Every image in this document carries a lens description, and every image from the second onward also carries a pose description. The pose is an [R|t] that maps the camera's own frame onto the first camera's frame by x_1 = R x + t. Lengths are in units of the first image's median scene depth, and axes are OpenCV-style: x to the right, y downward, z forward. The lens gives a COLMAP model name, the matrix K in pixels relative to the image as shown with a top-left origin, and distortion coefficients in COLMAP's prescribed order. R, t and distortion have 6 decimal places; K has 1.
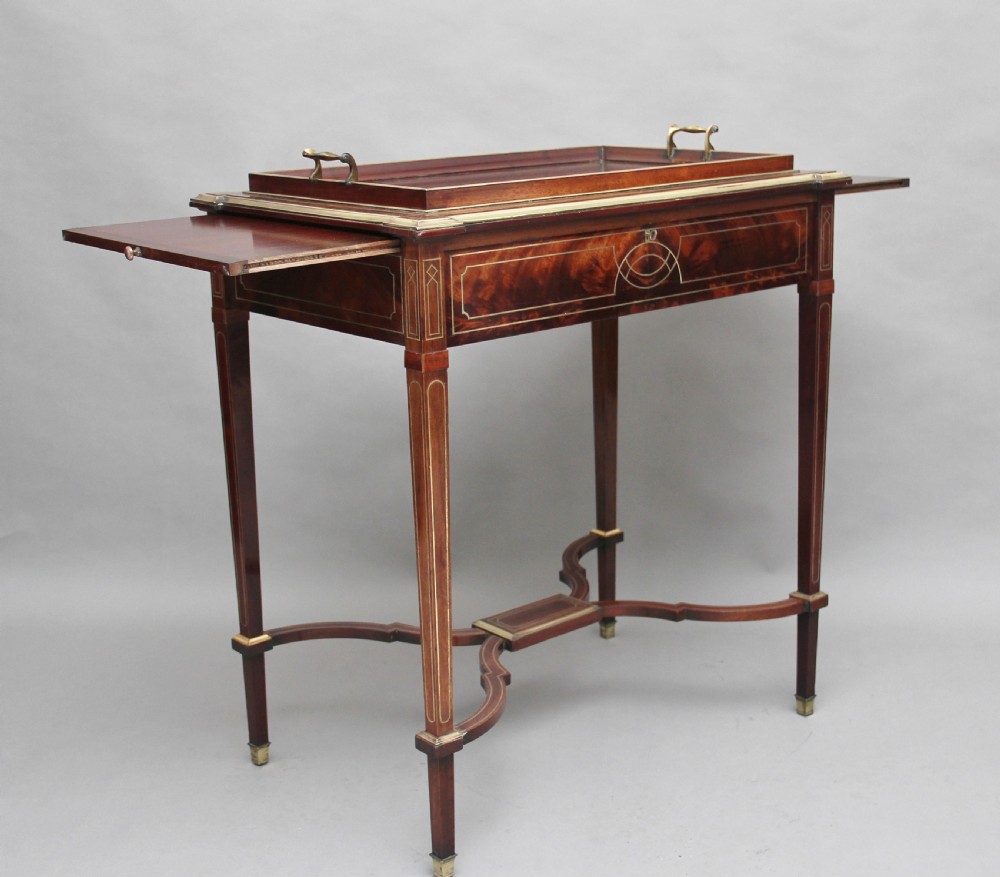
lens RADIAL K [[1573.5, 0, 551.9], [0, 1573.5, 441.0], [0, 0, 1]] dist [-0.016535, 0.014400]
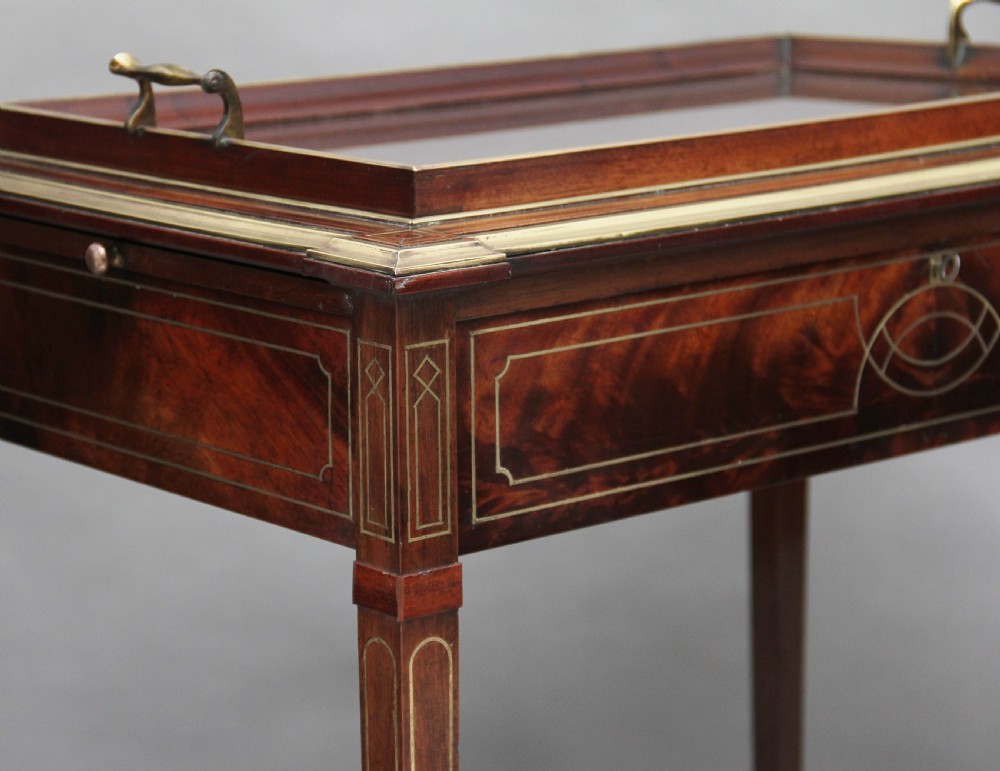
lens RADIAL K [[2883.9, 0, 441.1], [0, 2883.9, 386.7], [0, 0, 1]] dist [0.452627, 0.366258]
pose [[0.999202, 0.013383, -0.037623, -0.041508], [-0.015144, 0.998784, -0.046918, -0.064580], [0.036949, 0.047450, 0.998190, 0.241354]]
